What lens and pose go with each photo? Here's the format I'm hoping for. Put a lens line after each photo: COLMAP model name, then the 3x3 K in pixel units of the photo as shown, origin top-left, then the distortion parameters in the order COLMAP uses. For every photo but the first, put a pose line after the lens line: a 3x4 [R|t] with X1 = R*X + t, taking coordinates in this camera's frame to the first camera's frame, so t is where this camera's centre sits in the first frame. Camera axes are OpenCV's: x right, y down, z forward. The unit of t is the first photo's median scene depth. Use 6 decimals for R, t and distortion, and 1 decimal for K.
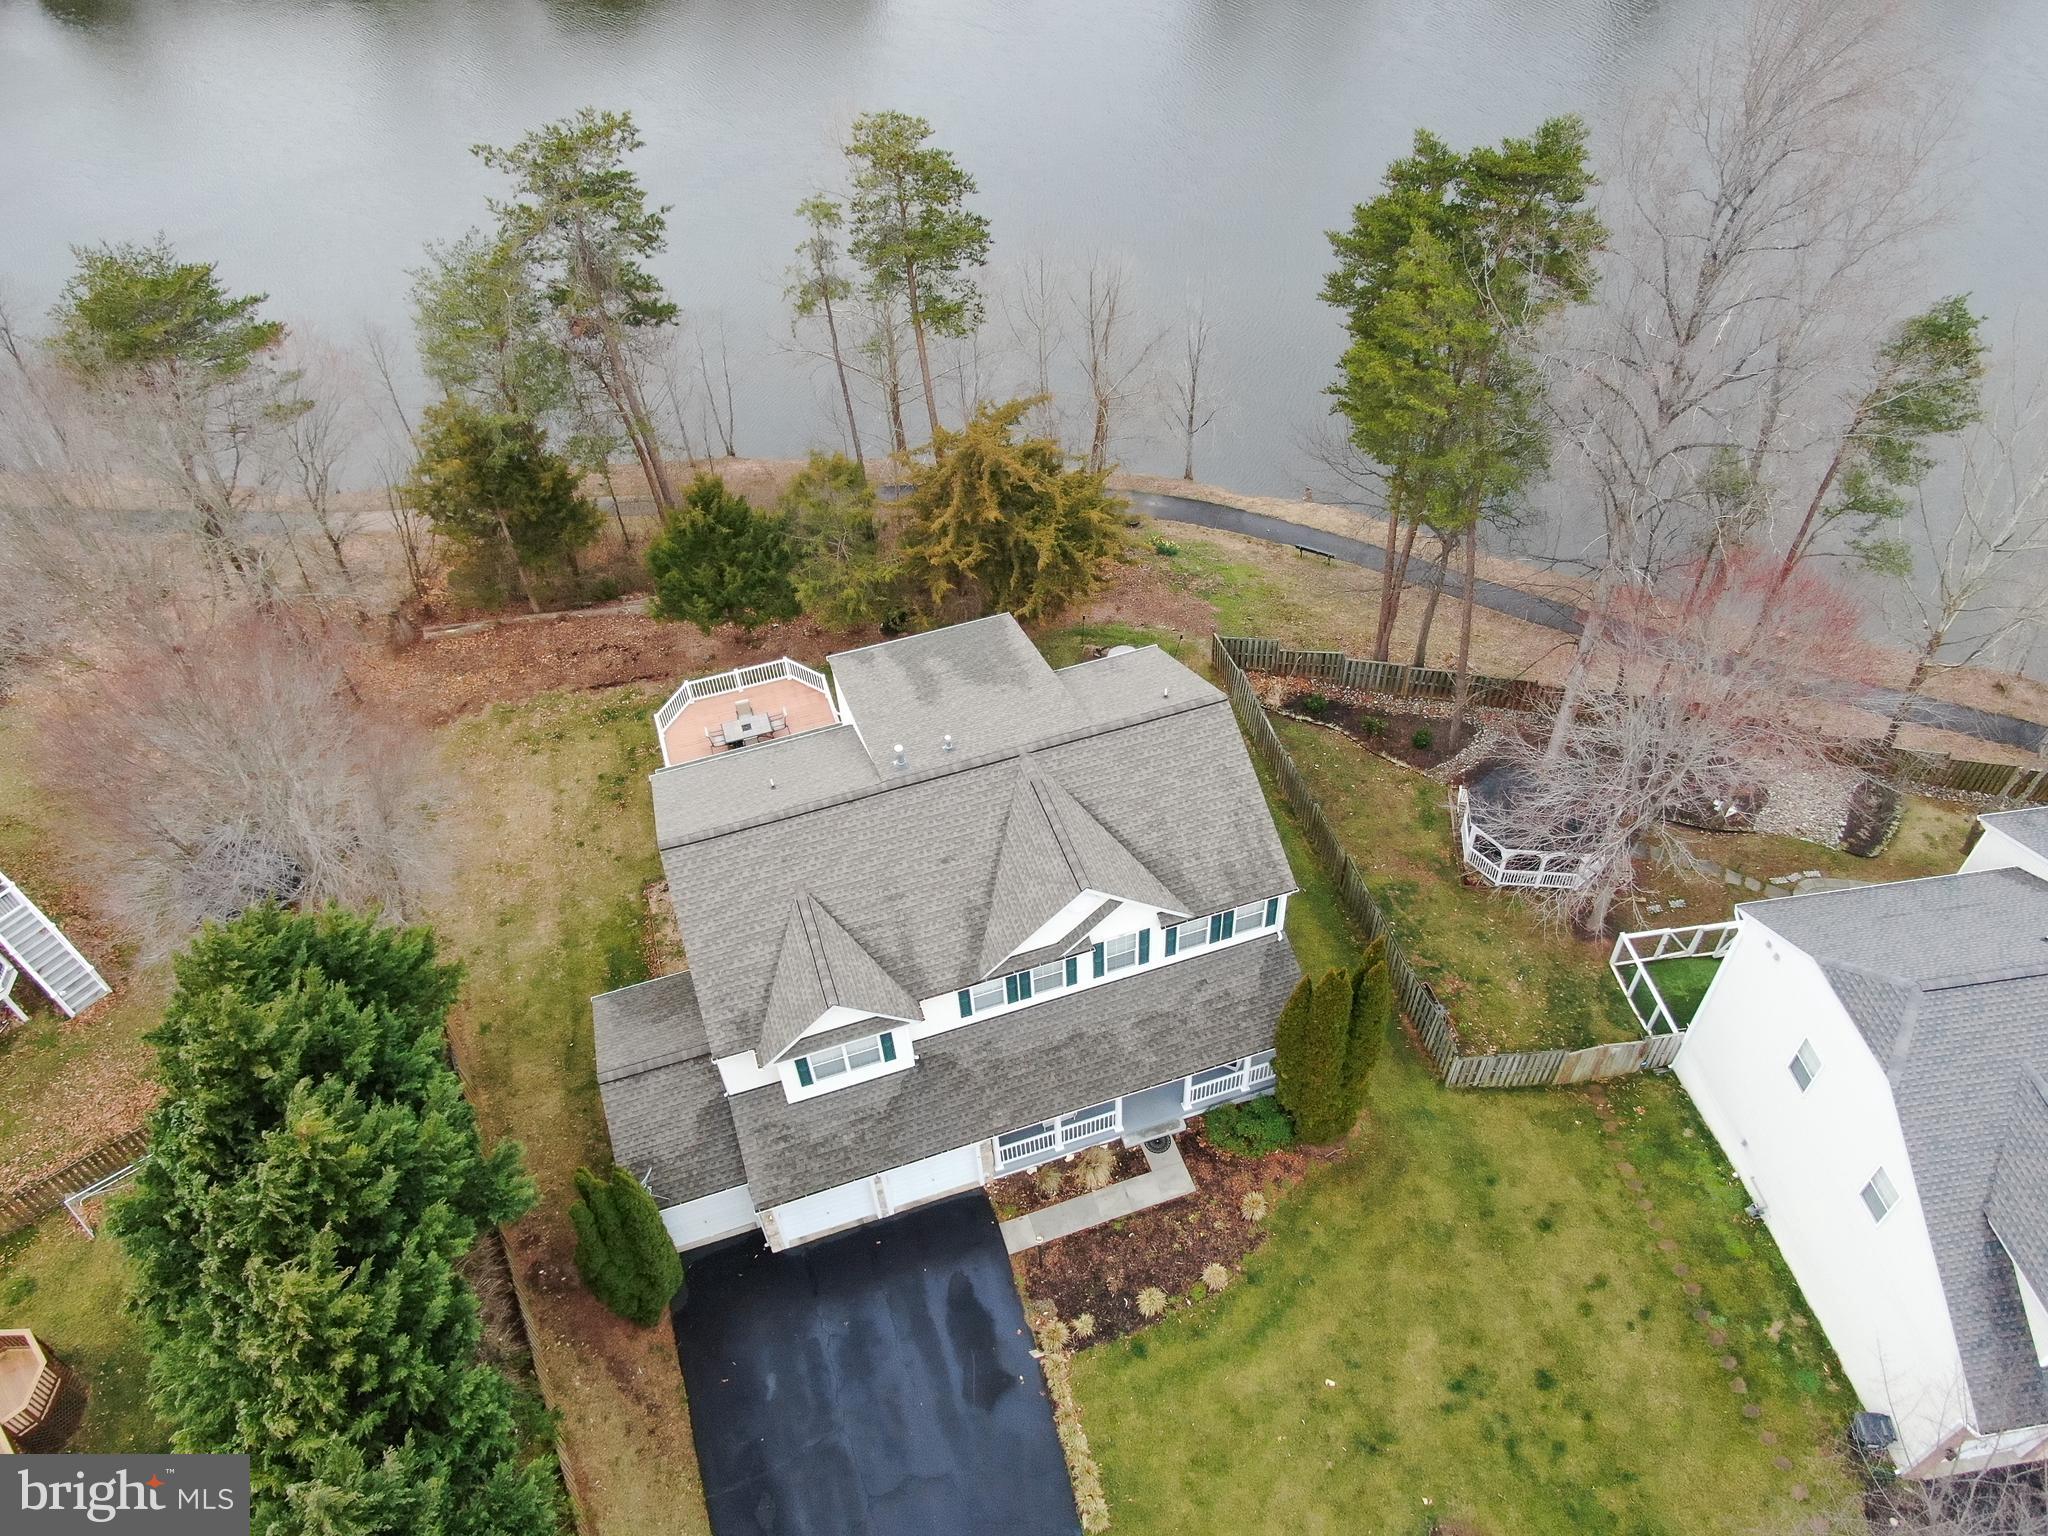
lens RADIAL K [[1471.8, 0, 1033.9], [0, 1471.8, 777.3], [0, 0, 1]] dist [0.005315, -0.024712]
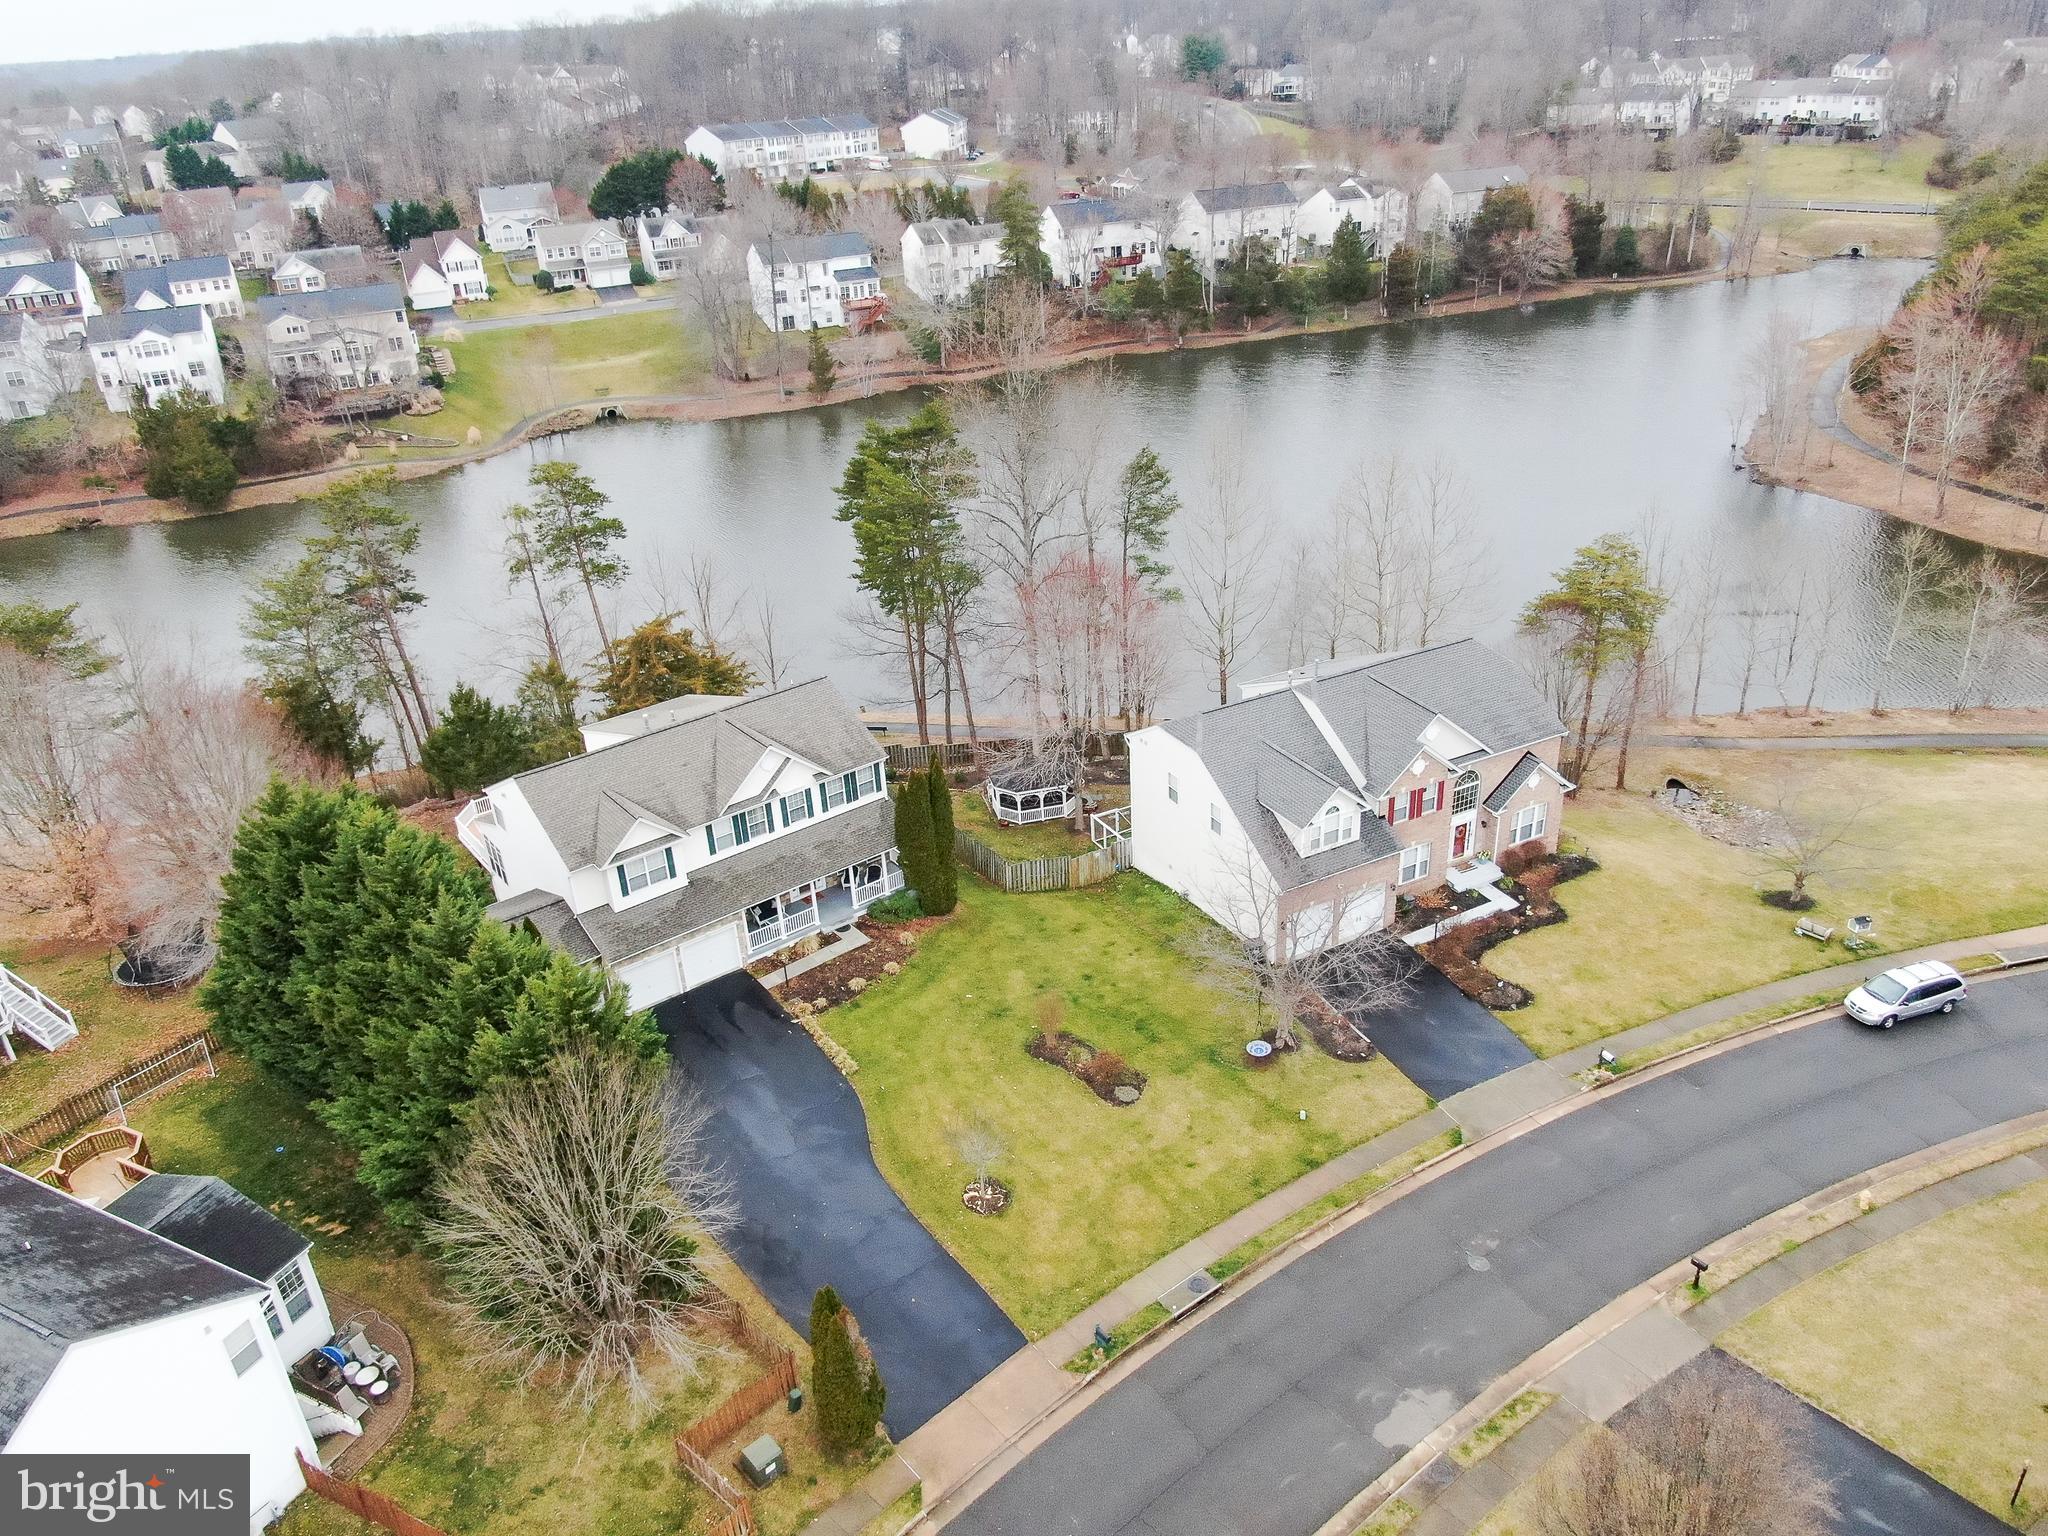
lens RADIAL K [[1471.8, 0, 1033.9], [0, 1471.8, 777.3], [0, 0, 1]] dist [0.005315, -0.024712]
pose [[0.940604, -0.163765, 0.297397, -0.183020], [0.257118, 0.915647, -0.308999, 0.680365], [-0.221707, 0.367112, 0.903368, -0.617124]]
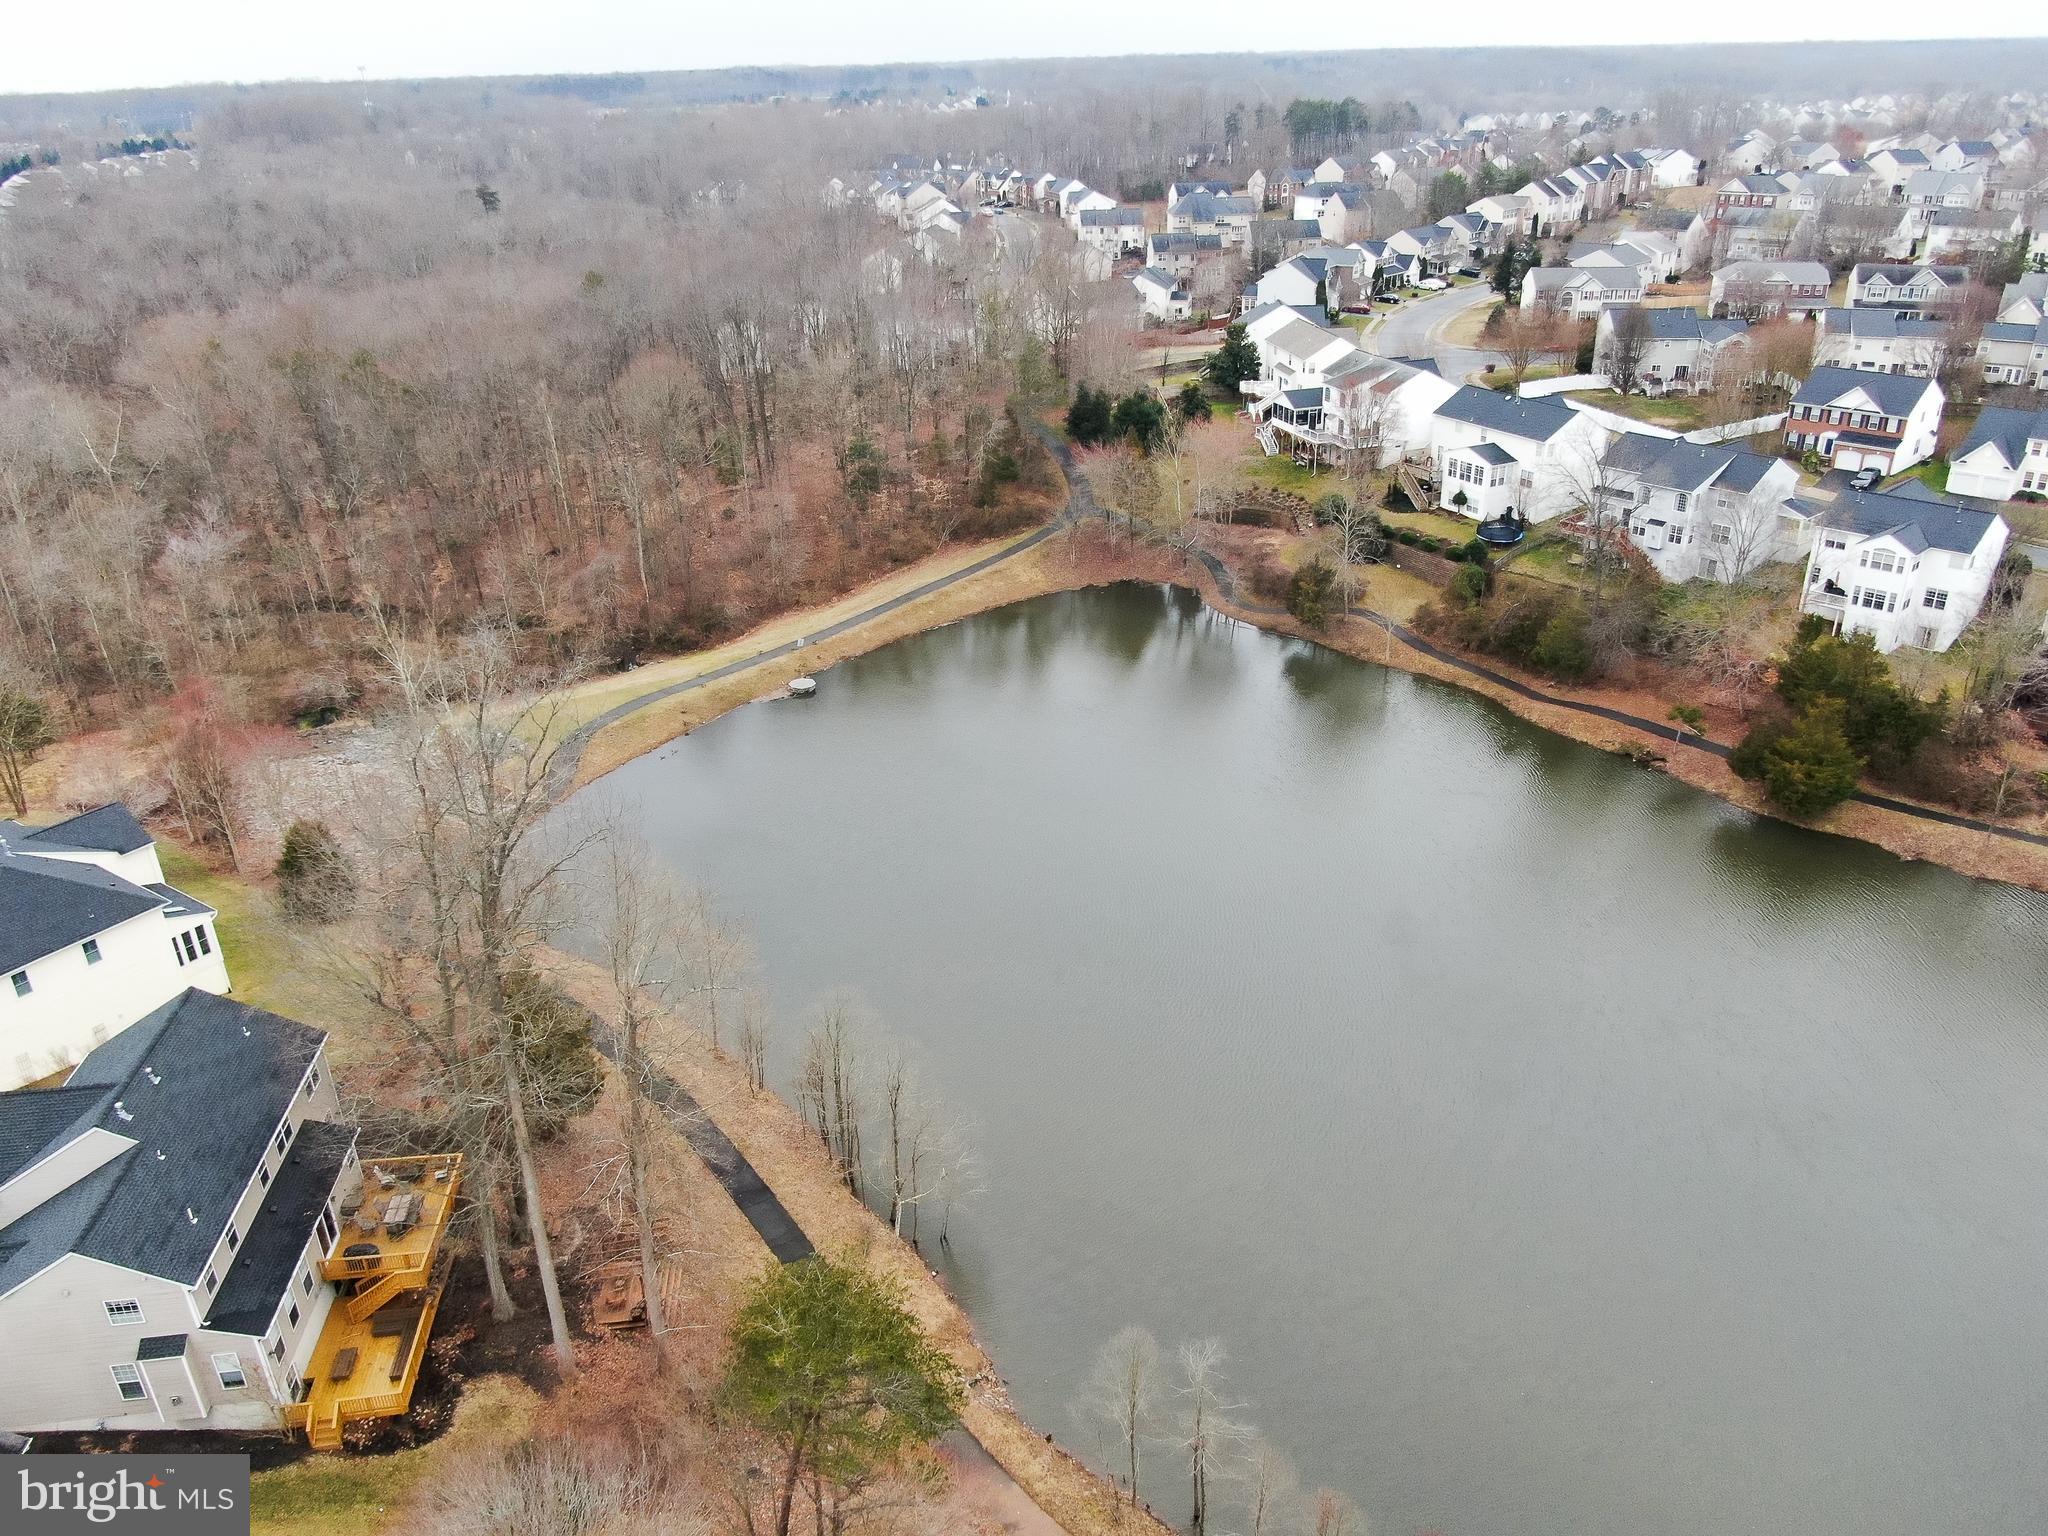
lens RADIAL K [[1471.8, 0, 1033.9], [0, 1471.8, 777.3], [0, 0, 1]] dist [0.005315, -0.024712]
pose [[0.665593, 0.345617, -0.661464, -0.101426], [-0.548175, 0.827849, -0.119043, -0.793456], [0.506448, 0.441832, 0.740469, 0.408010]]
